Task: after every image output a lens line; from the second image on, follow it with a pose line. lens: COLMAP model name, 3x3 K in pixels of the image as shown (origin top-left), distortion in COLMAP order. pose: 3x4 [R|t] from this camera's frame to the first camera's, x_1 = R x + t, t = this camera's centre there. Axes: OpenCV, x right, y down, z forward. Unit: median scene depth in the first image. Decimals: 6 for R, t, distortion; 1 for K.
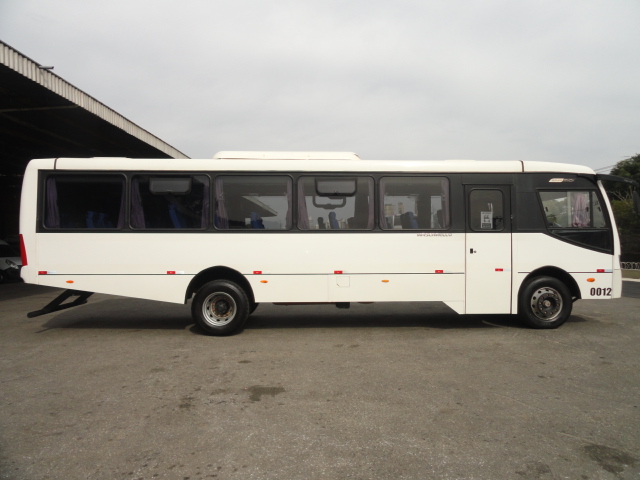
lens RADIAL K [[452.9, 0, 320.0], [0, 452.9, 240.0], [0, 0, 1]] dist [0.000627, 0.000799]
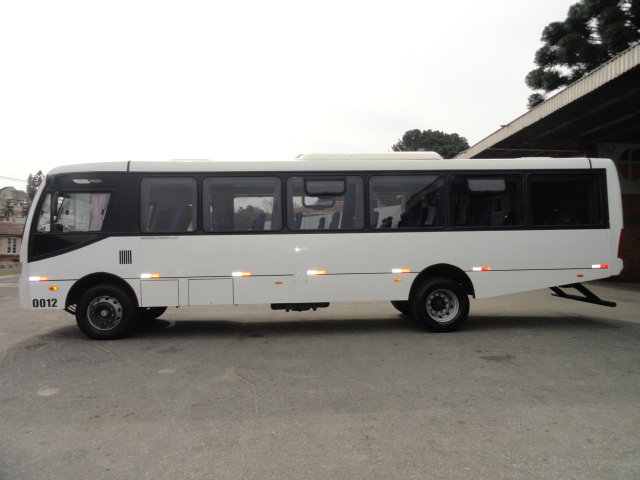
lens RADIAL K [[452.9, 0, 320.0], [0, 452.9, 240.0], [0, 0, 1]] dist [0.000627, 0.000799]
pose [[0.999918, -0.010838, -0.006814, 0.109467], [0.010837, 0.999941, -0.000160, -0.000662], [0.006816, 0.000086, 0.999977, 0.007981]]
